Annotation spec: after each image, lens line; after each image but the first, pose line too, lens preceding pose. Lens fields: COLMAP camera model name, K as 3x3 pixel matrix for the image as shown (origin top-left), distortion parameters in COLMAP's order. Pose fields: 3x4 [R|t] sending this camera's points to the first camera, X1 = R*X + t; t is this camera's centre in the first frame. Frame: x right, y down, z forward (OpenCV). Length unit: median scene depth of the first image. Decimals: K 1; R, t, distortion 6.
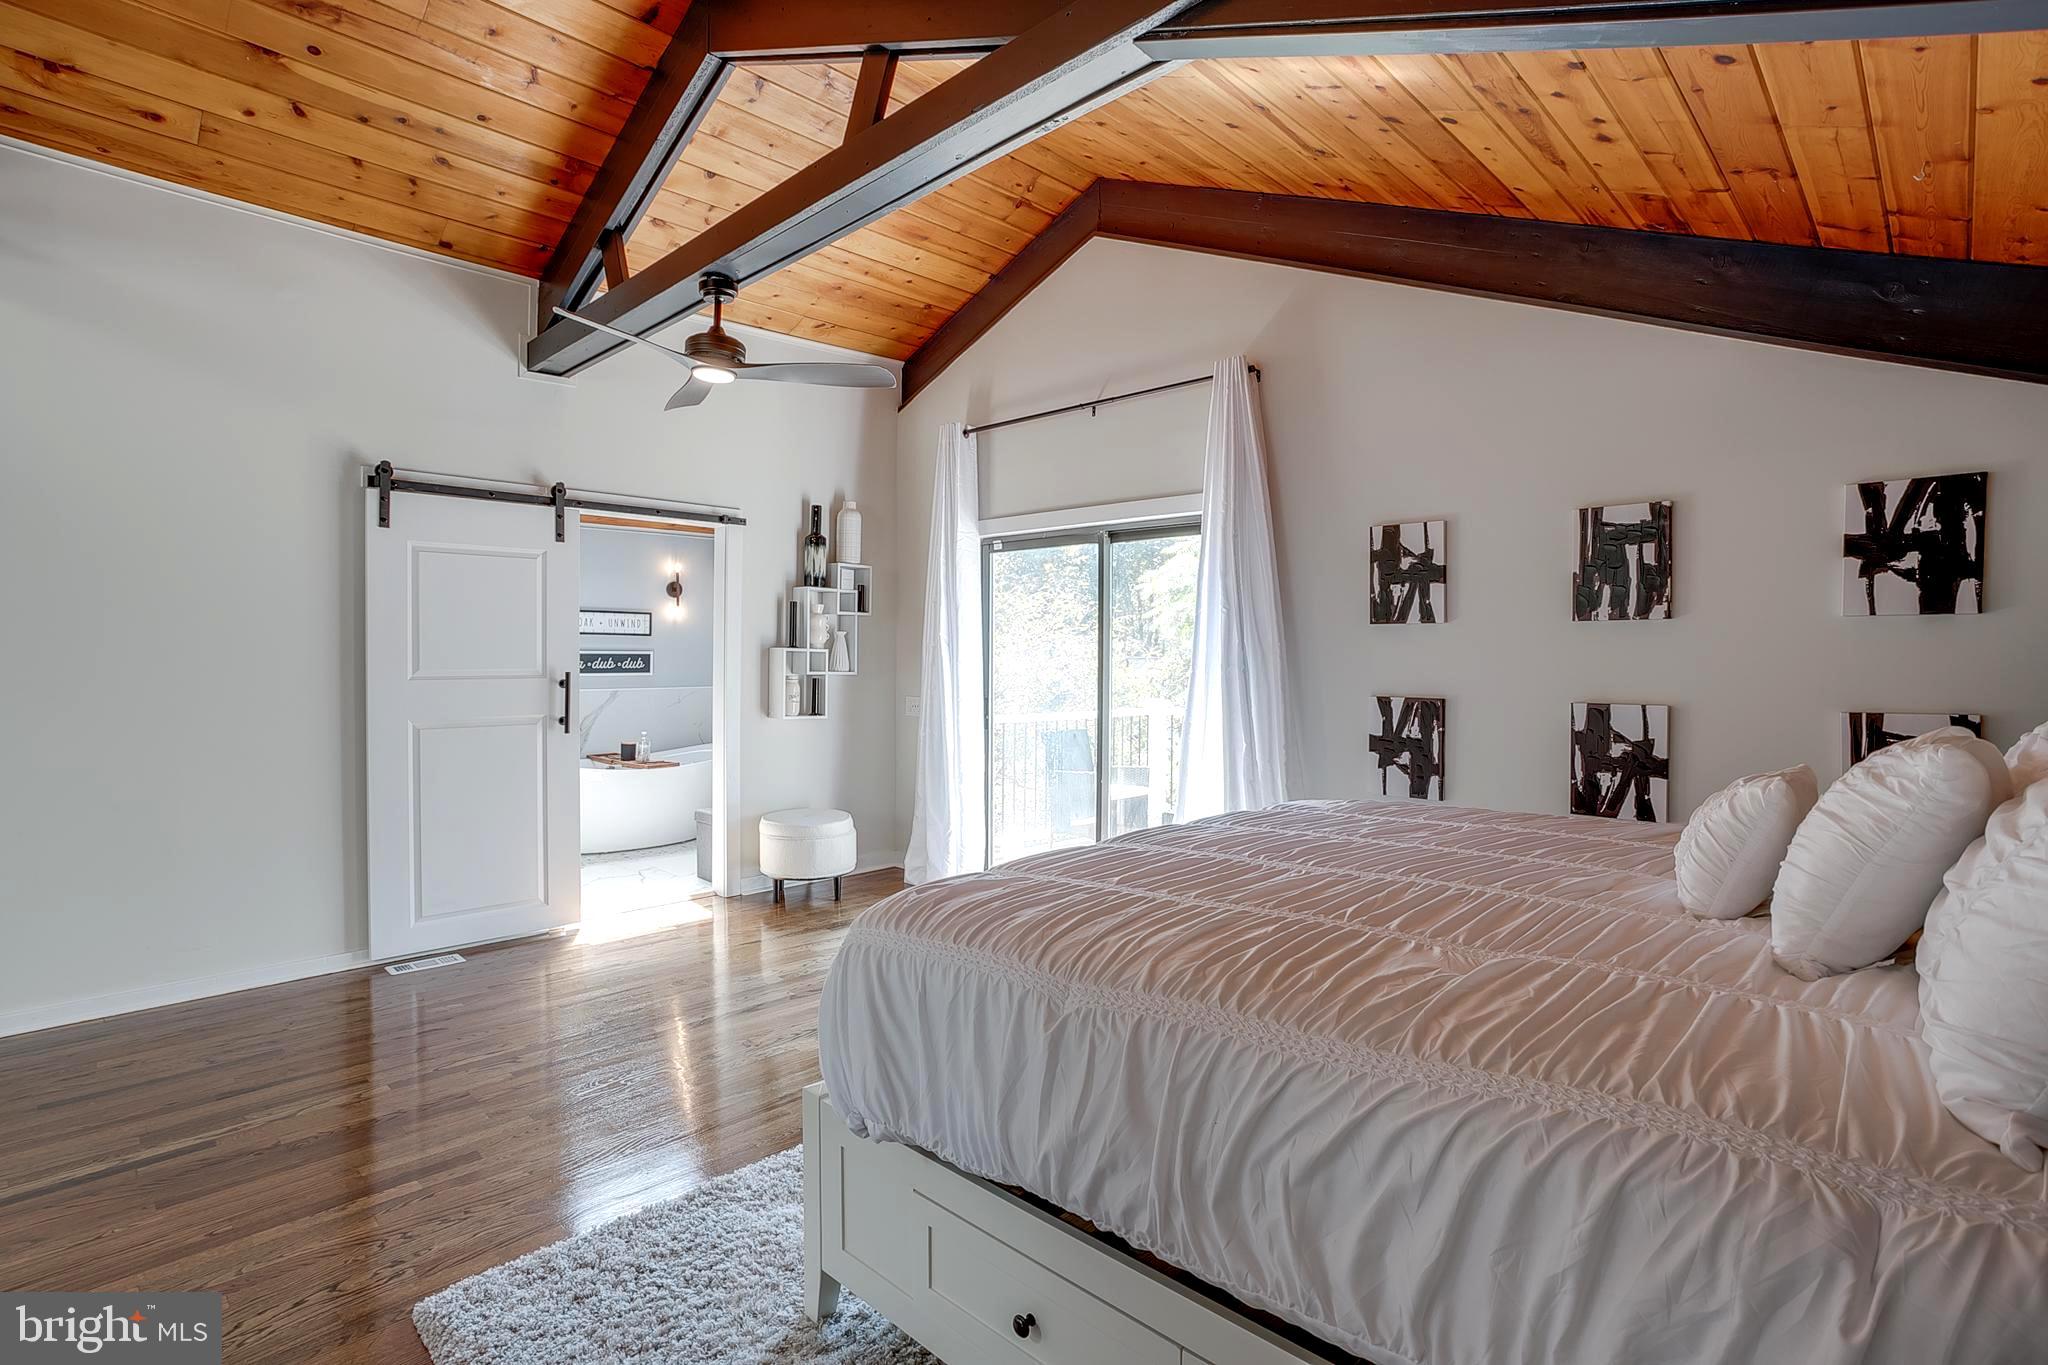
lens RADIAL K [[989.7, 0, 1019.4], [0, 989.7, 664.1], [0, 0, 1]] dist [-0.054614, 0.027361]
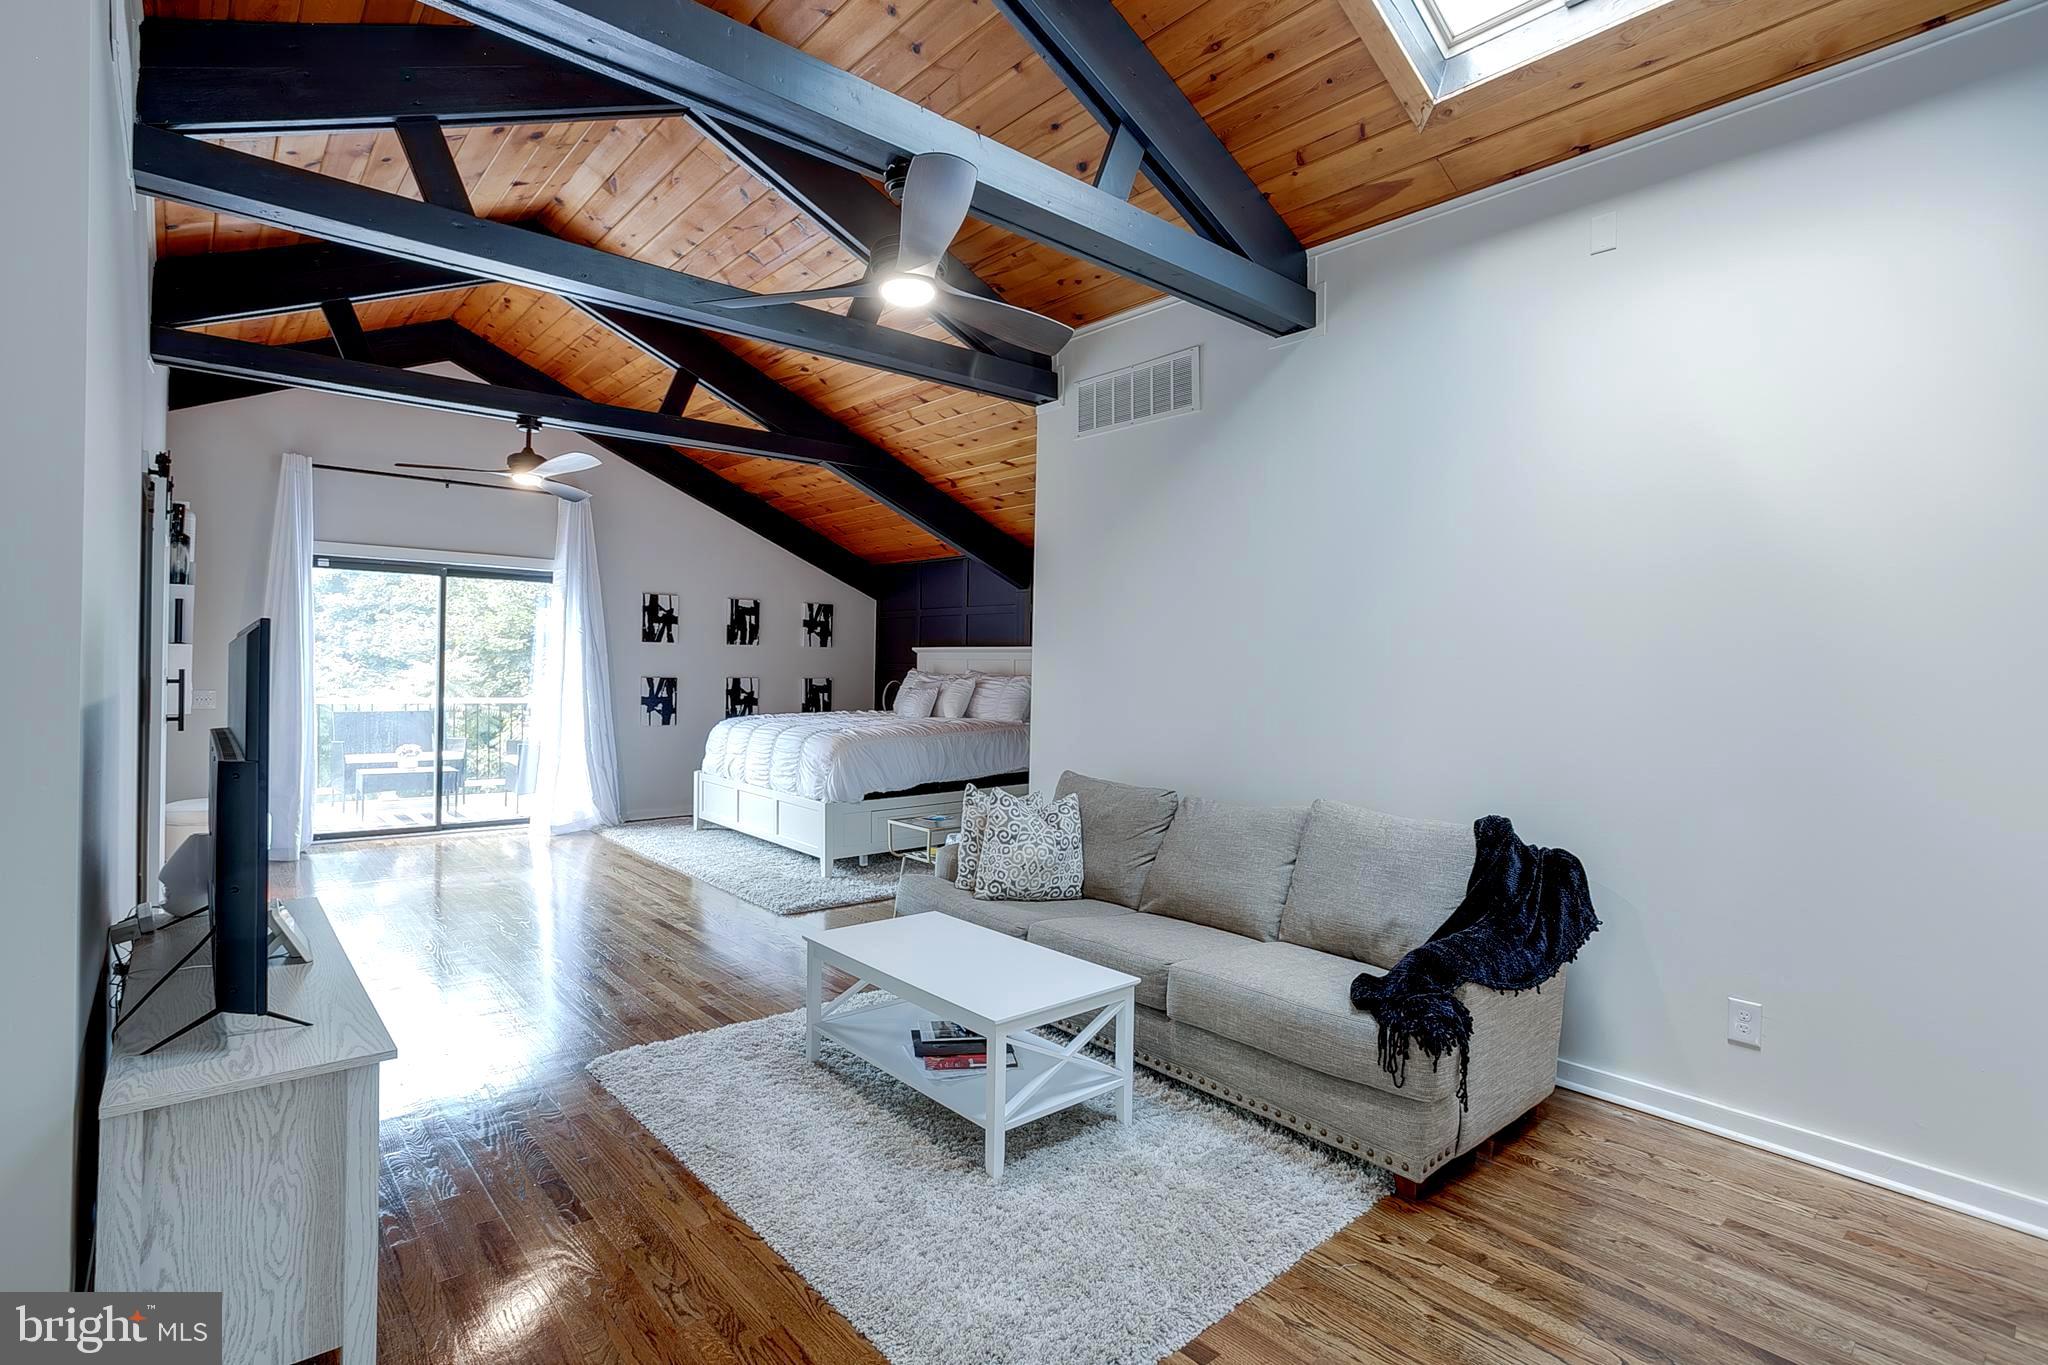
lens RADIAL K [[989.7, 0, 1019.4], [0, 989.7, 664.1], [0, 0, 1]] dist [-0.054614, 0.027361]
pose [[0.069401, -0.003031, 0.997584, -1.668158], [-0.010024, 0.999943, 0.003736, -0.010599], [-0.997538, -0.010259, 0.069367, 0.091567]]
